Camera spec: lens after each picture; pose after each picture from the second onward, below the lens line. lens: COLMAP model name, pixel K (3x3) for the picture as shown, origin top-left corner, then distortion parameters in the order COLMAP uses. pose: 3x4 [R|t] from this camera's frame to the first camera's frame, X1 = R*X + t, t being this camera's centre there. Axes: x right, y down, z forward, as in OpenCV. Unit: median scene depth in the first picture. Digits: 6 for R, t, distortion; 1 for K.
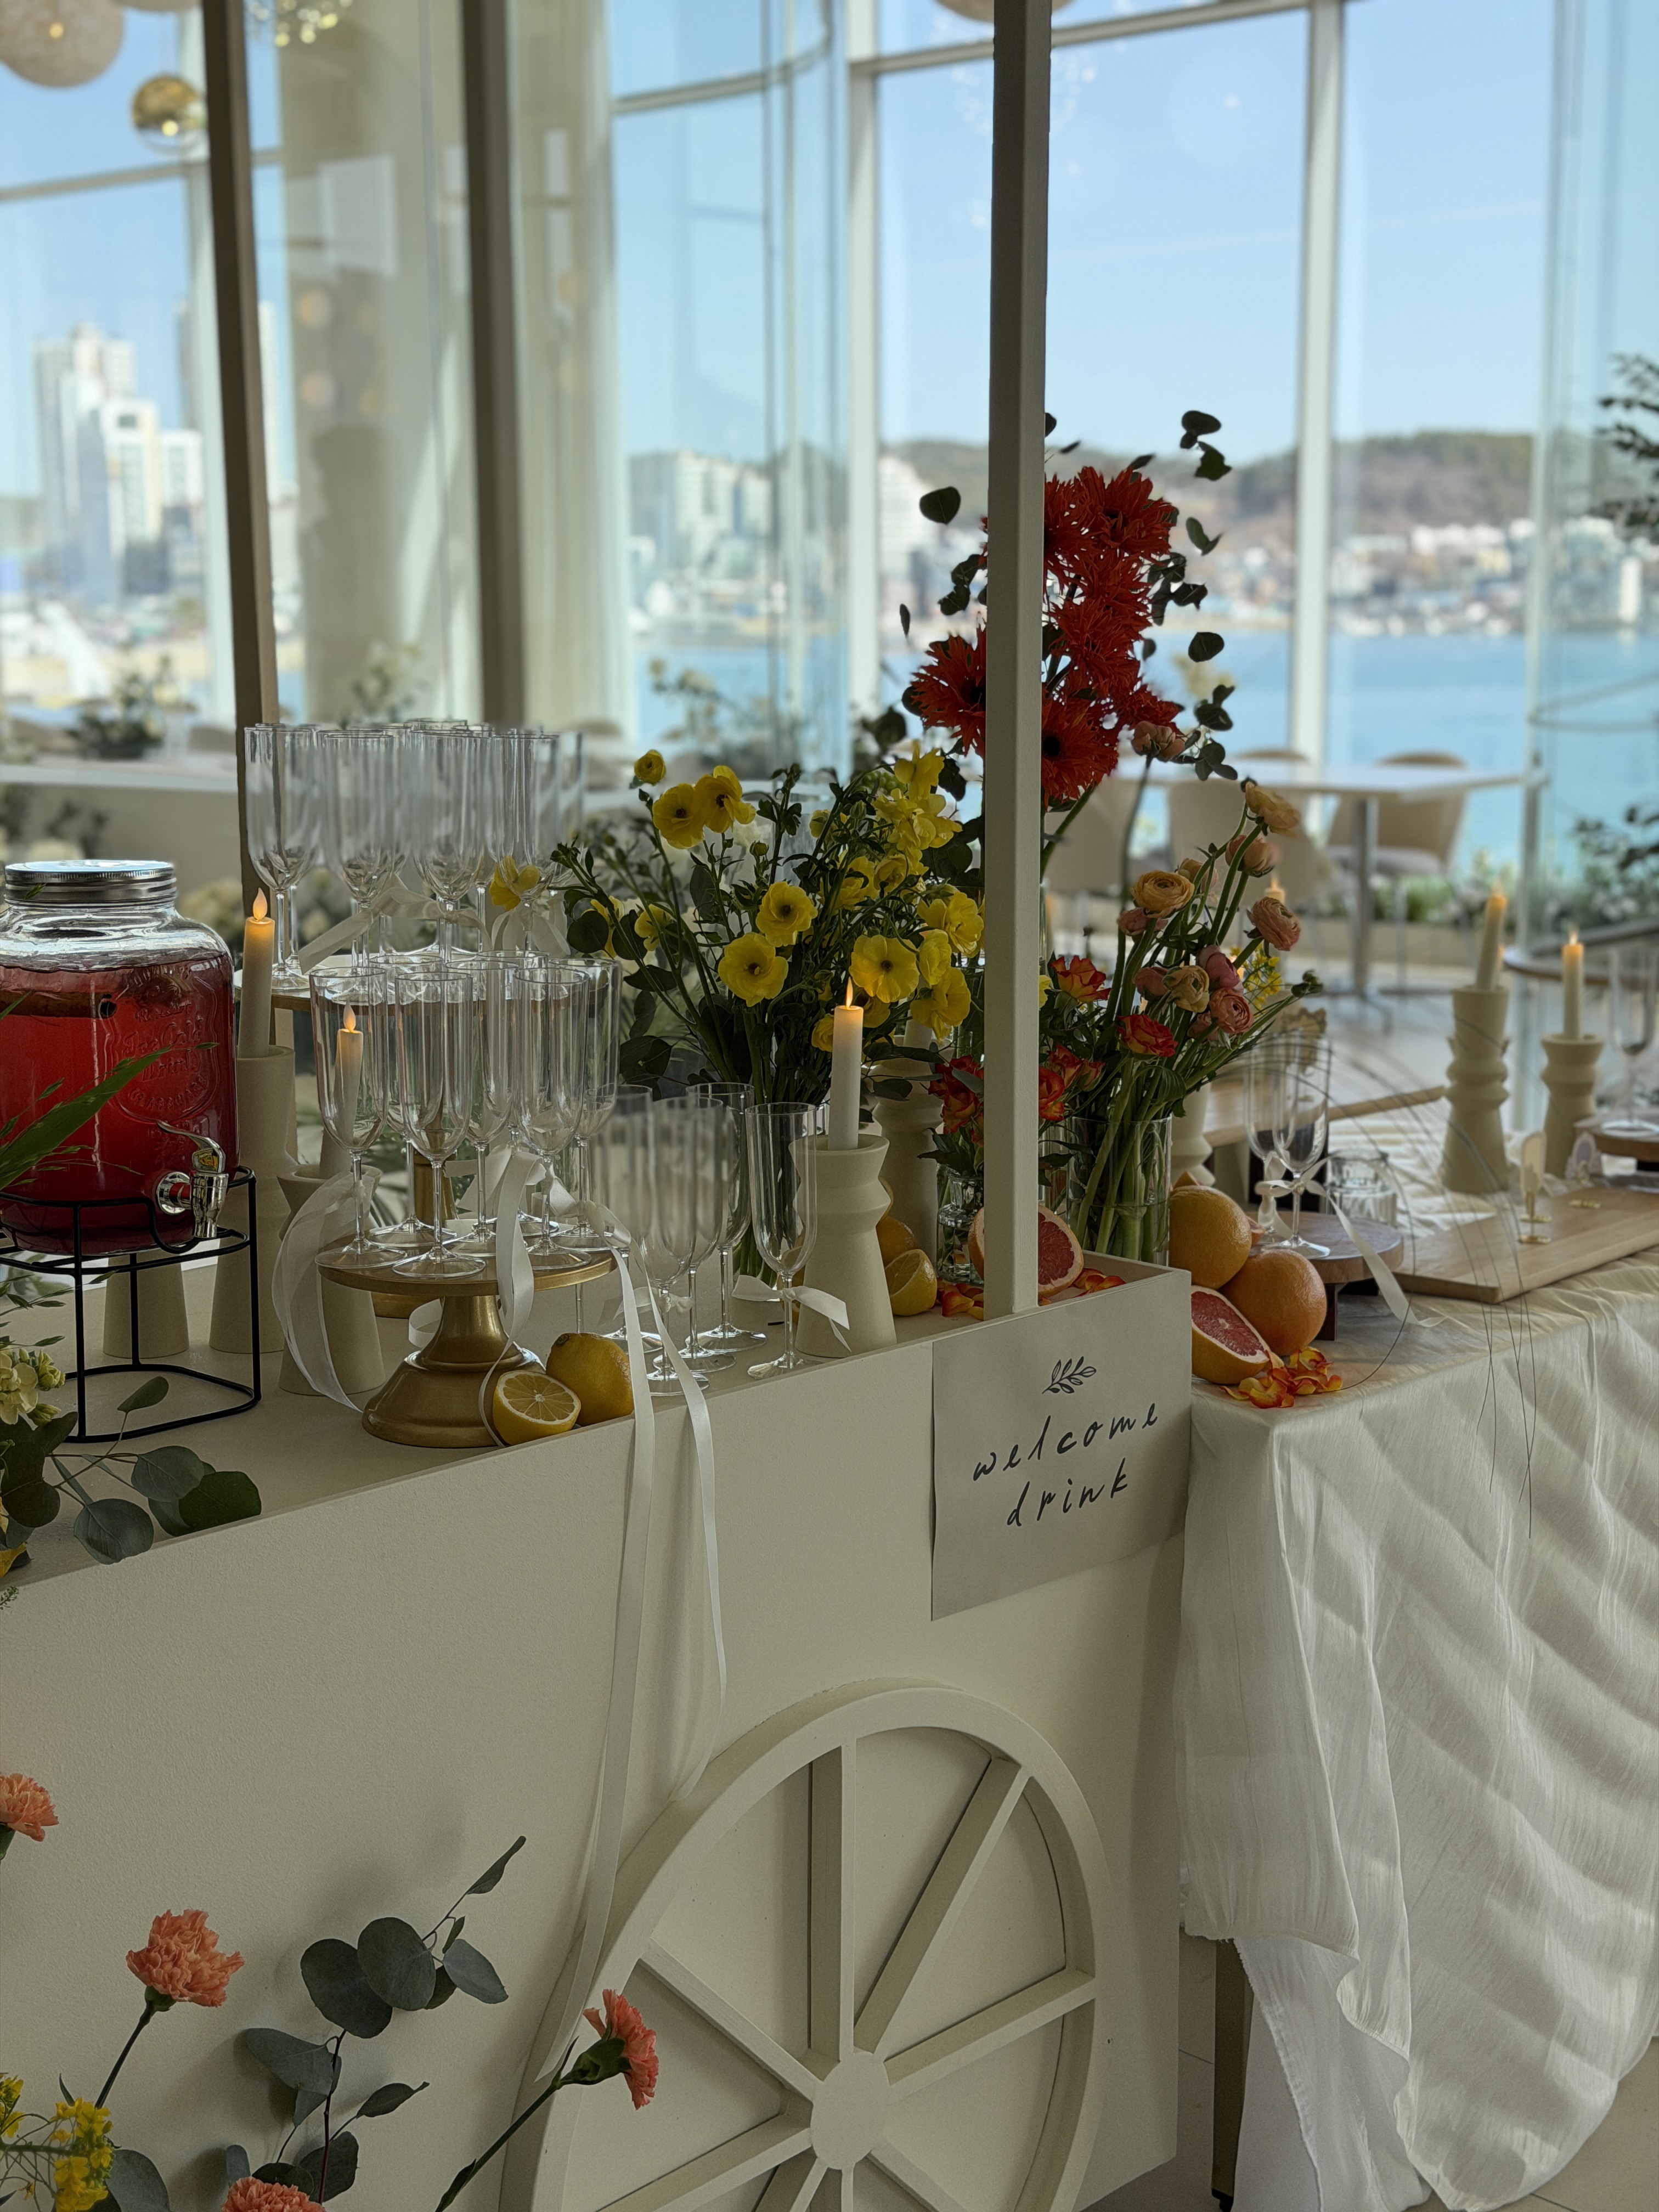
lens RADIAL K [[3034.6, 0, 829.5], [0, 3034.6, 1106.0], [0, 0, 1]] dist [0.155645, -0.471556]
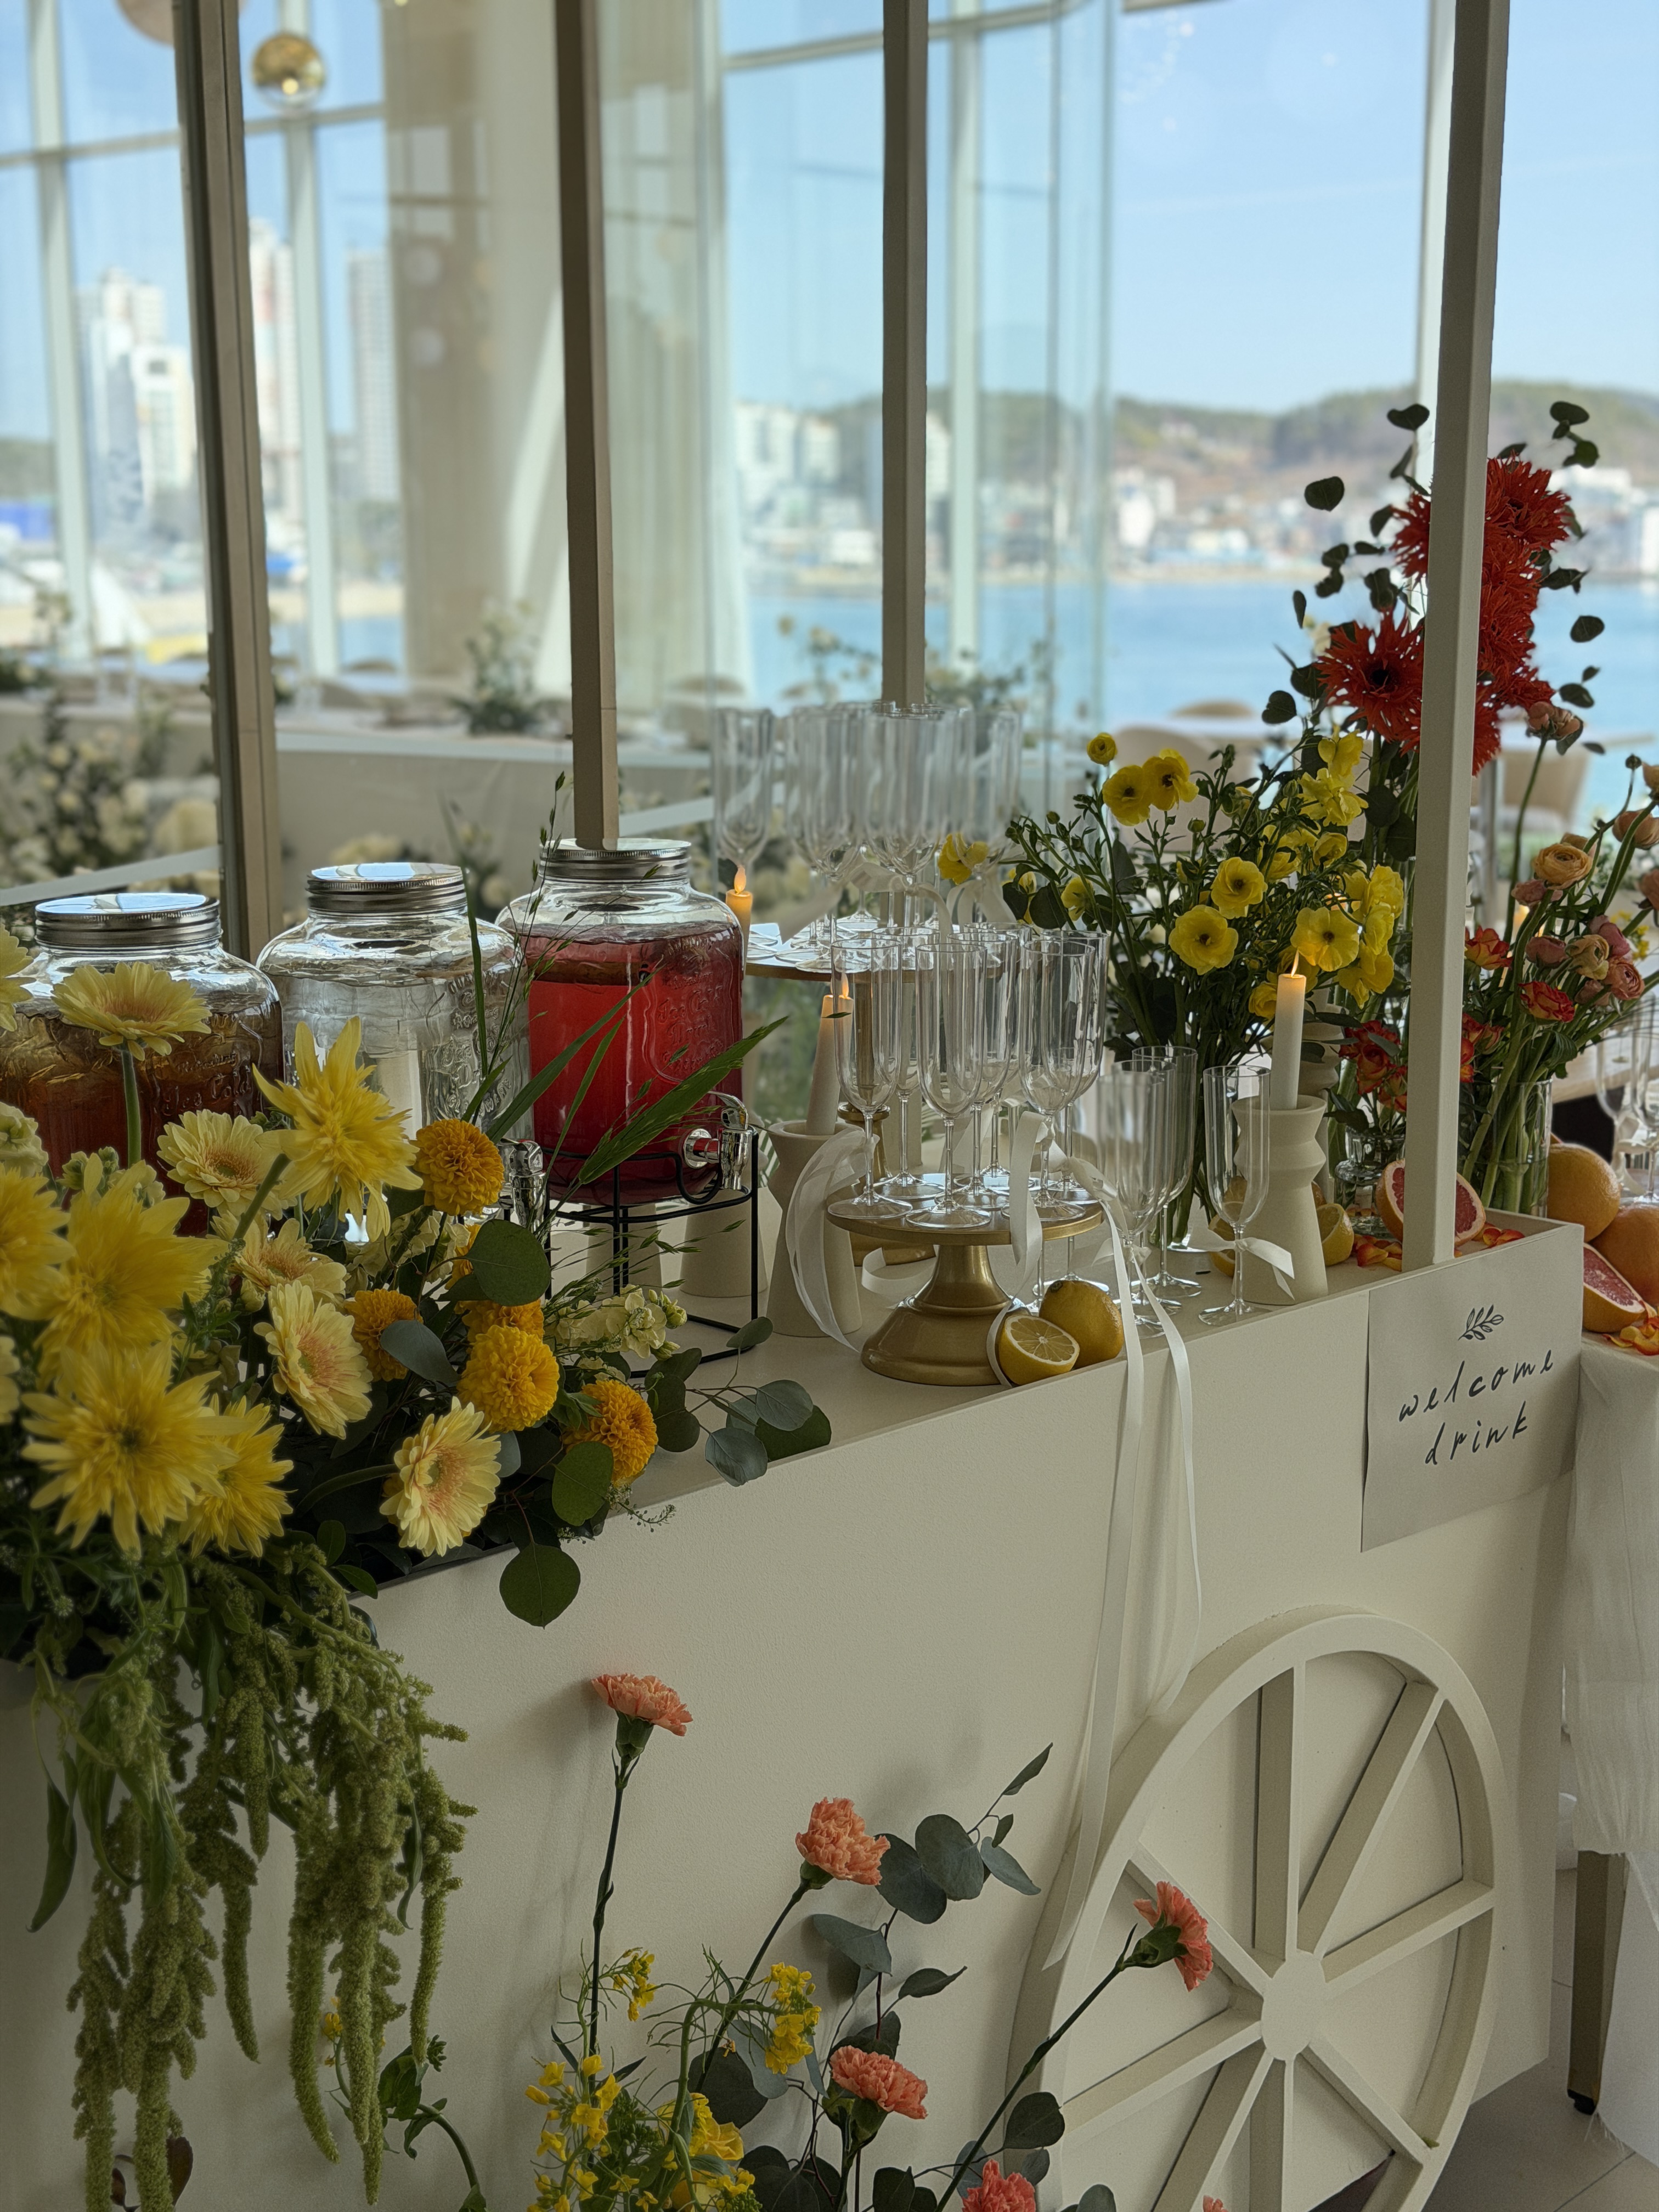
lens RADIAL K [[3034.7, 0, 829.5], [0, 3034.7, 1106.0], [0, 0, 1]] dist [0.093121, -0.118133]
pose [[0.999844, 0.003484, -0.017334, -0.132796], [-0.003198, 0.999859, 0.016462, -0.003790], [0.017389, -0.016404, 0.999714, -0.064628]]
